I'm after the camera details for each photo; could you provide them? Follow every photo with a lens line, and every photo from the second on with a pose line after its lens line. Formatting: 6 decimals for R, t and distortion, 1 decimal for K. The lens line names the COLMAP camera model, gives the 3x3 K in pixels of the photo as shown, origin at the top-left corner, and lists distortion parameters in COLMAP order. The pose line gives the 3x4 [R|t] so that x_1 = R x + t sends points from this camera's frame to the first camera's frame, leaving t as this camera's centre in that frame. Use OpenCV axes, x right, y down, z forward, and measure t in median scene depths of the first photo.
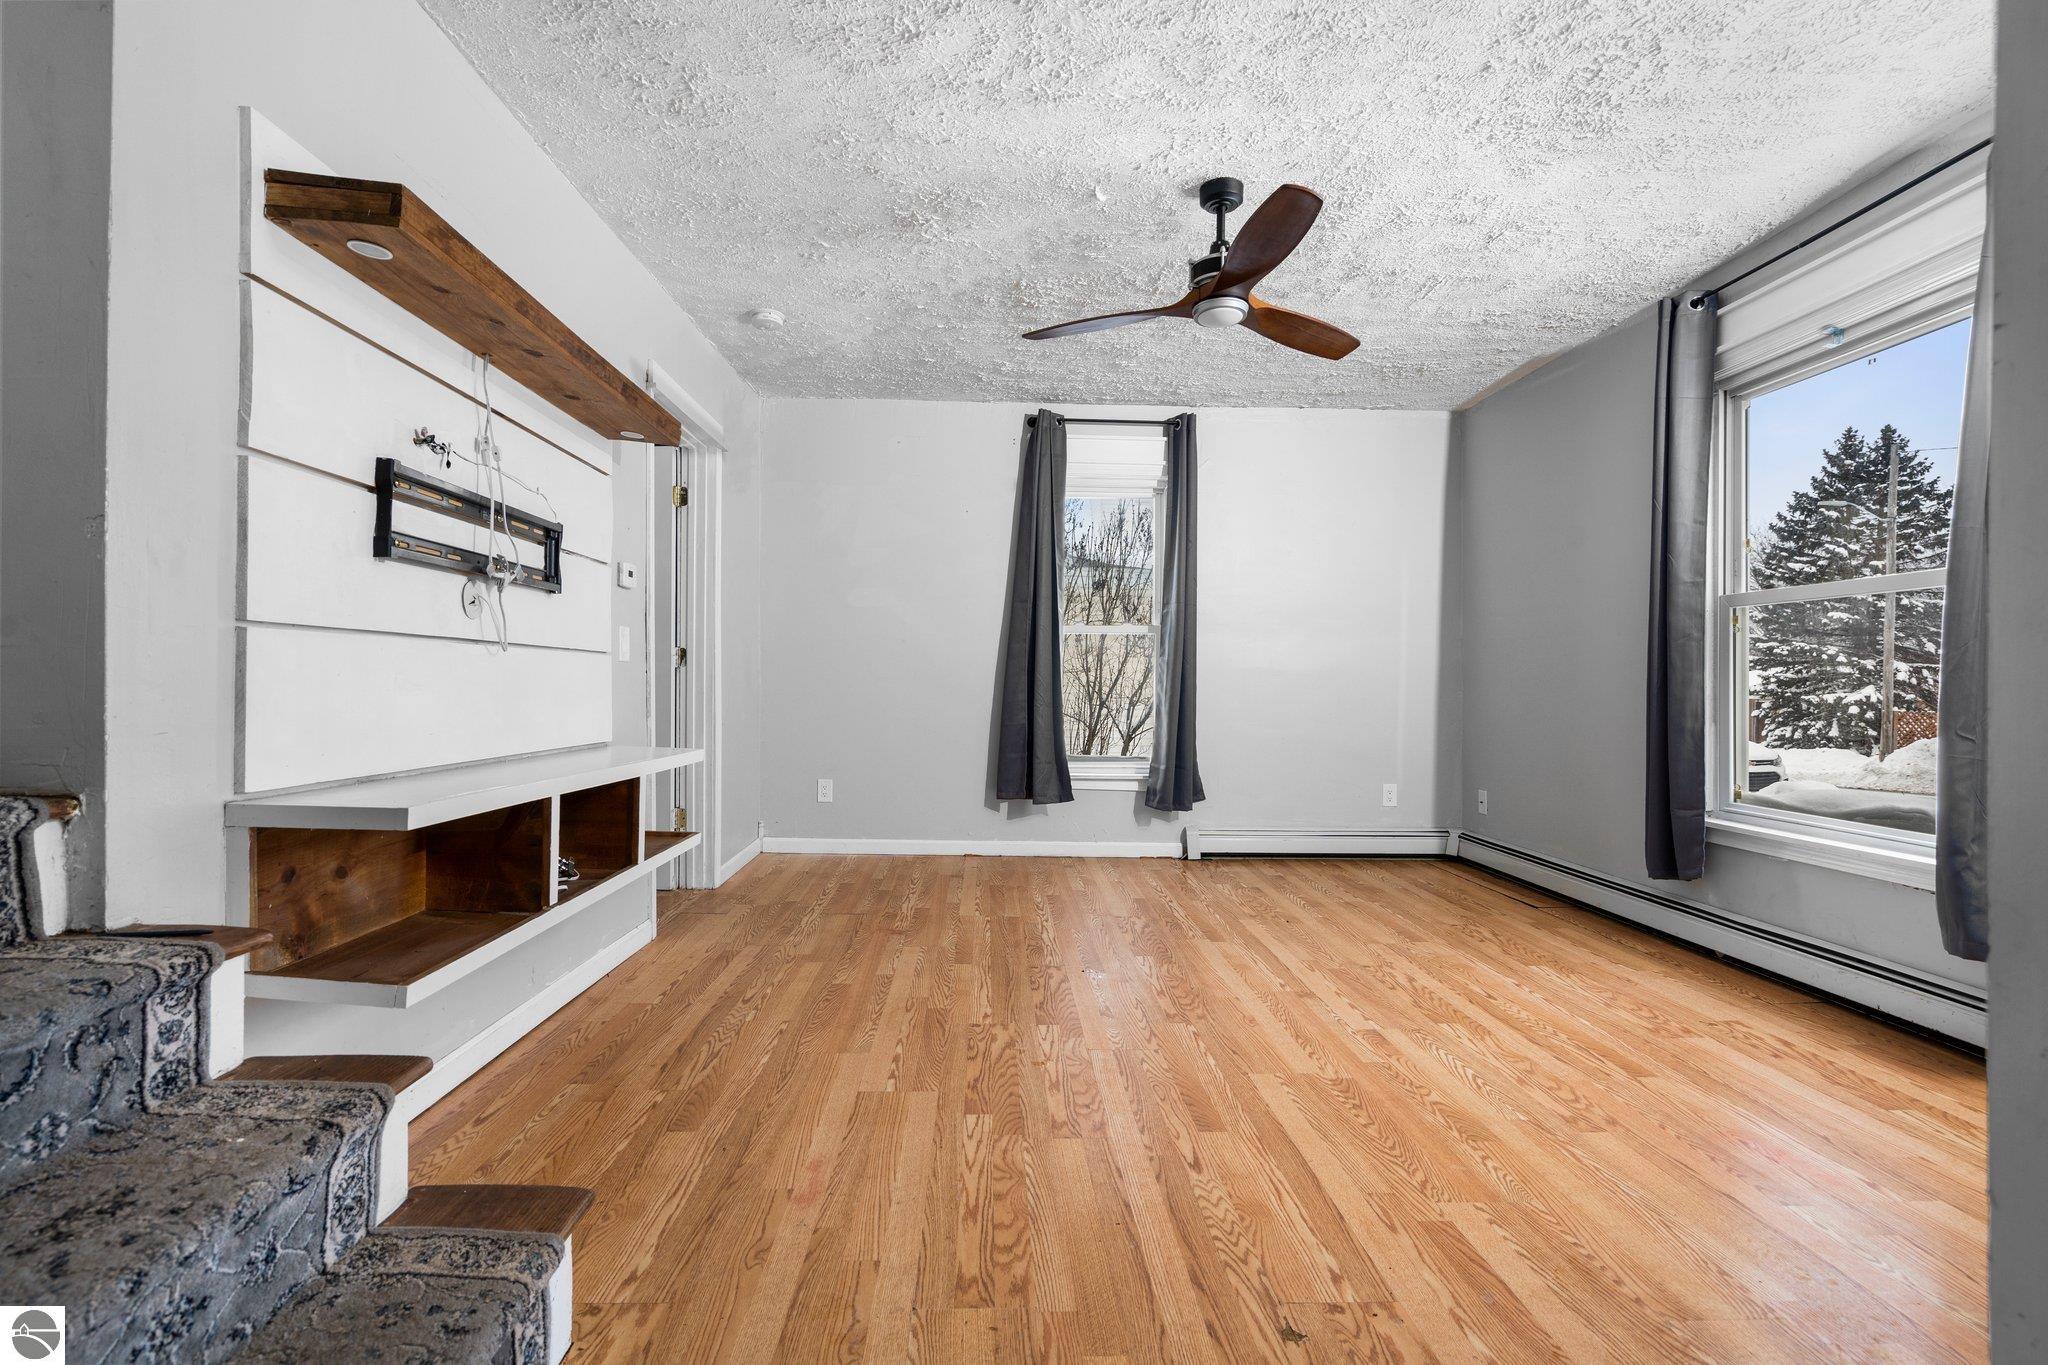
lens RADIAL K [[939.3, 0, 1013.3], [0, 939.3, 673.2], [0, 0, 1]] dist [-0.018346, 0.000187]
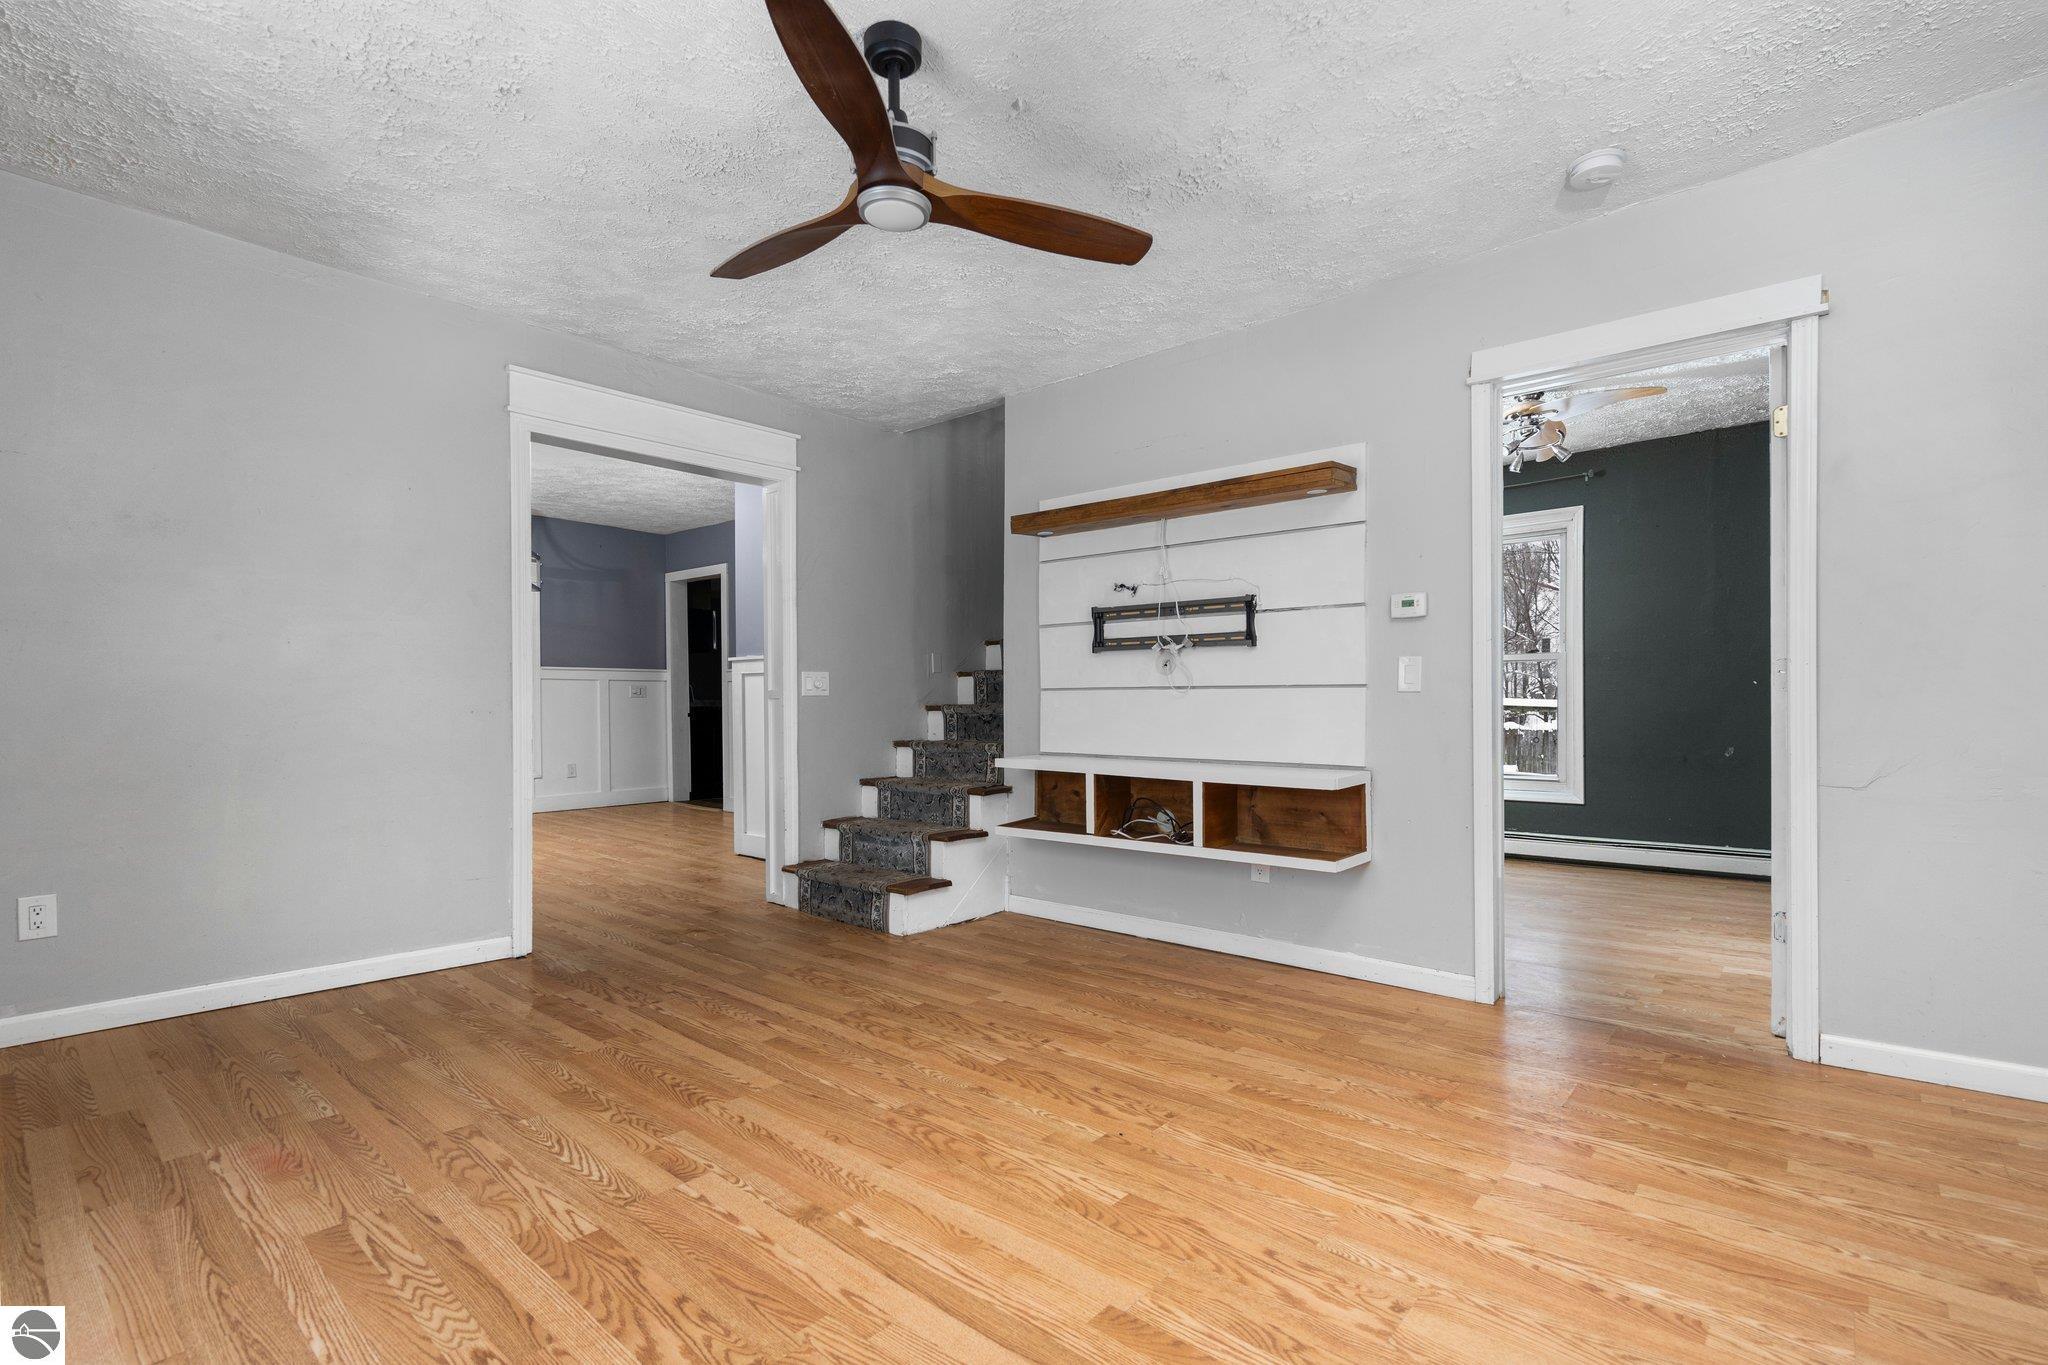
lens RADIAL K [[939.3, 0, 1001.0], [0, 939.3, 728.7], [0, 0, 1]] dist [-0.018346, 0.000187]
pose [[-0.692876, 0.007226, -0.721020, 0.913077], [0.001438, 0.999962, 0.008640, 0.027282], [0.721055, 0.004949, -0.692860, 2.077450]]
